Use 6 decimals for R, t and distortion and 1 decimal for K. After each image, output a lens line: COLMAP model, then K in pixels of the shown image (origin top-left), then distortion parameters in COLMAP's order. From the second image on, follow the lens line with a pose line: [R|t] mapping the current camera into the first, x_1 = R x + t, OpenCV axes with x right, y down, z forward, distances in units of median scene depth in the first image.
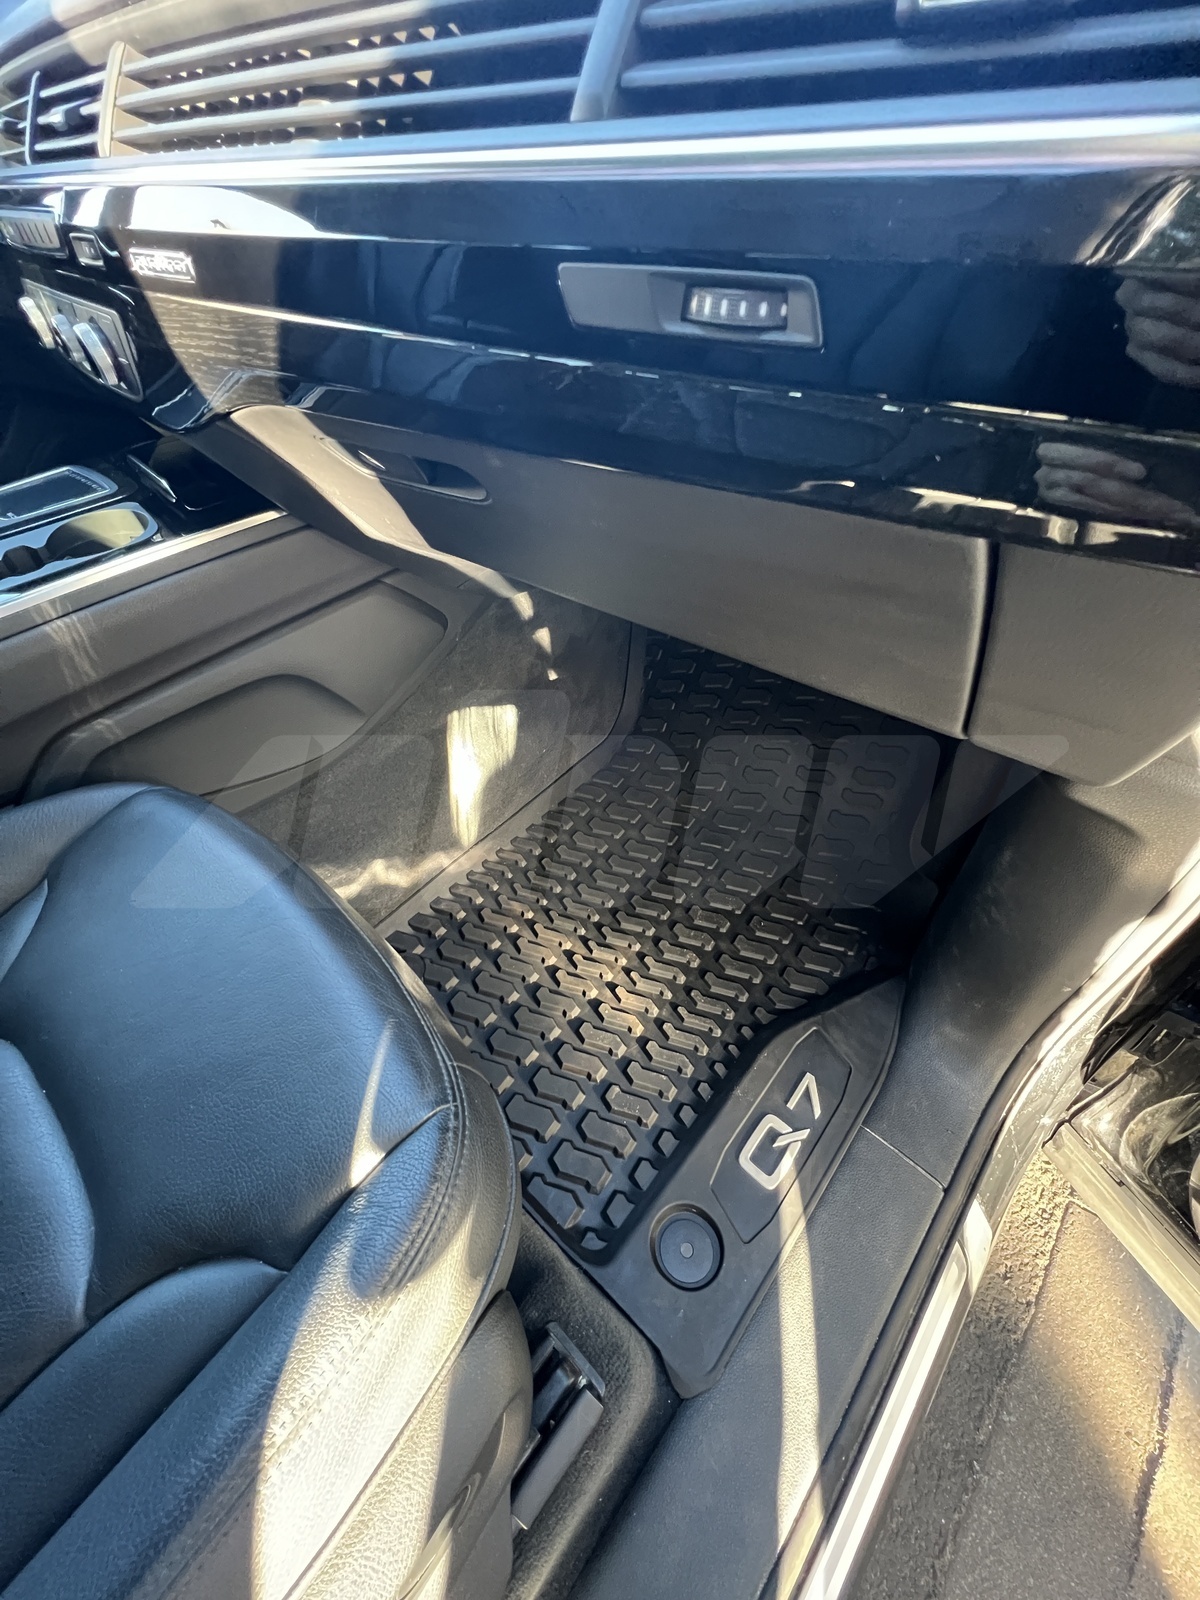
lens RADIAL K [[638.8, 0, 600.0], [0, 638.8, 800.0], [0, 0, 1]] dist [-0.000763, -0.000063]
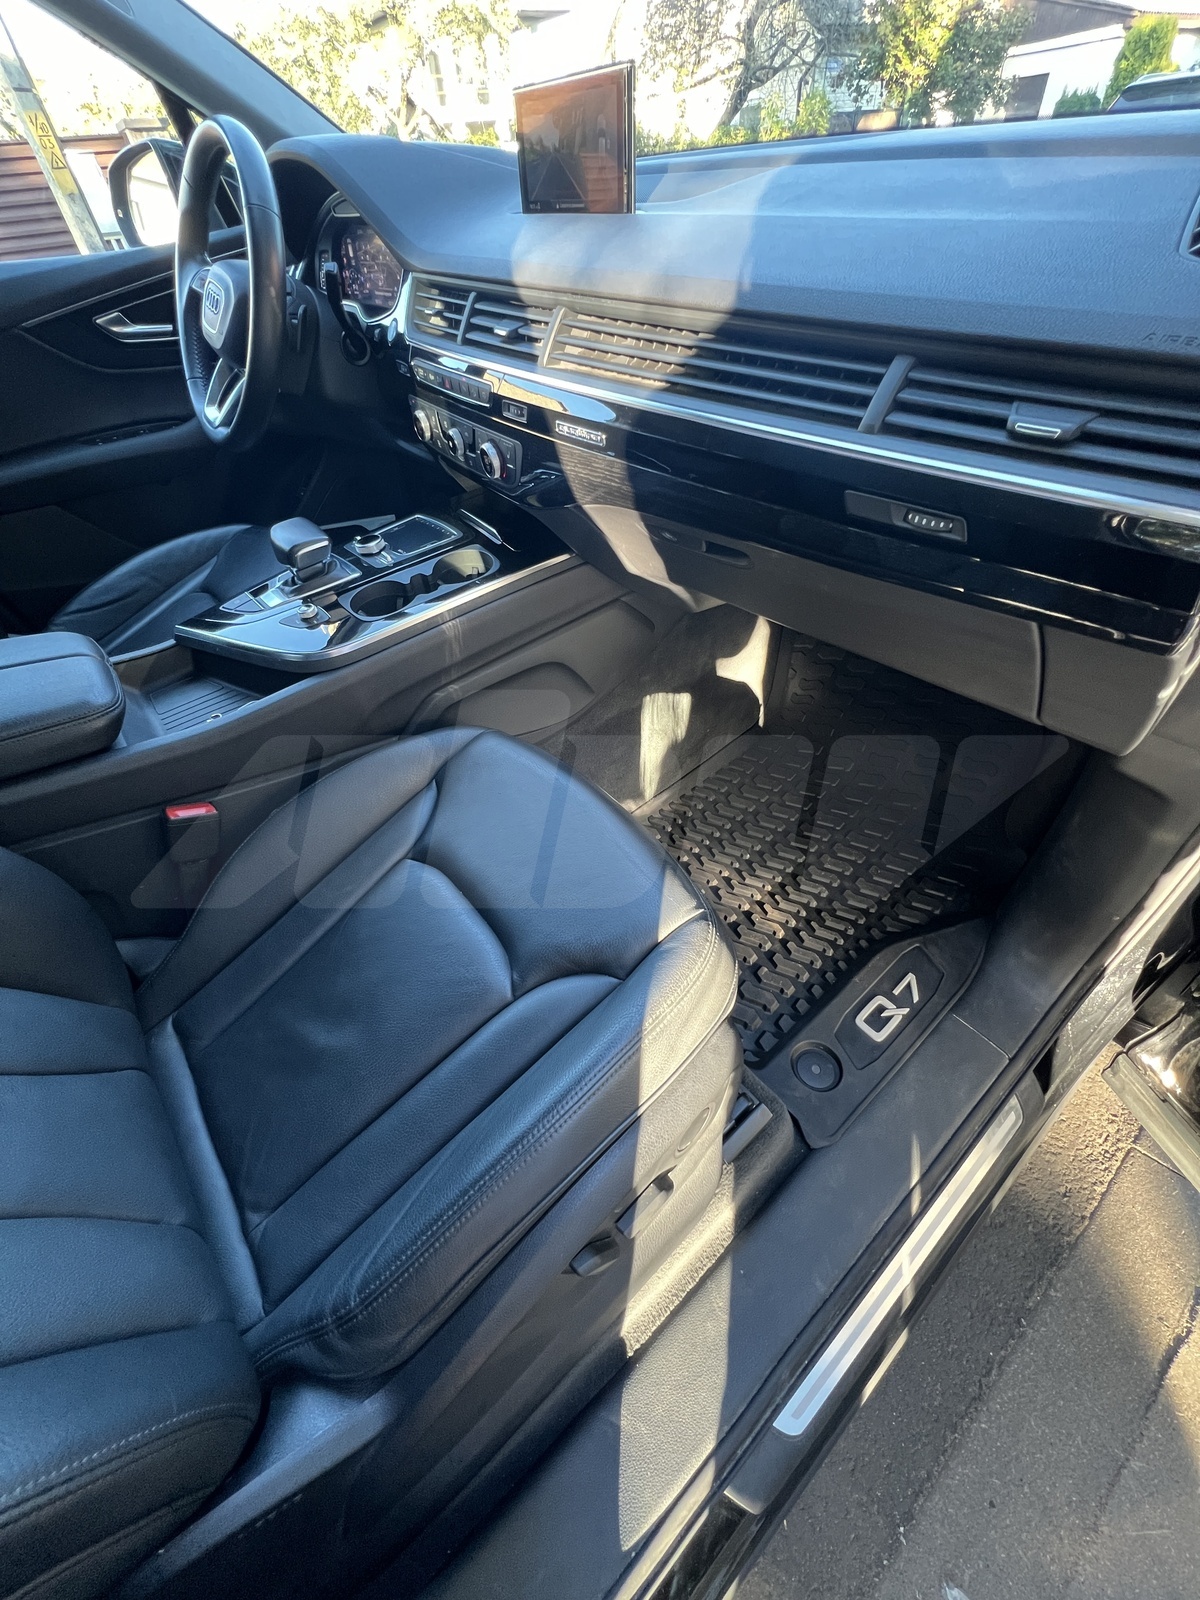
lens RADIAL K [[638.8, 0, 600.0], [0, 638.8, 800.0], [0, 0, 1]] dist [-0.000763, -0.000063]
pose [[0.988041, 0.075944, -0.134192, -0.158605], [-0.075625, 0.997108, 0.007481, 0.092346], [0.134372, 0.002757, 0.990927, -0.402415]]
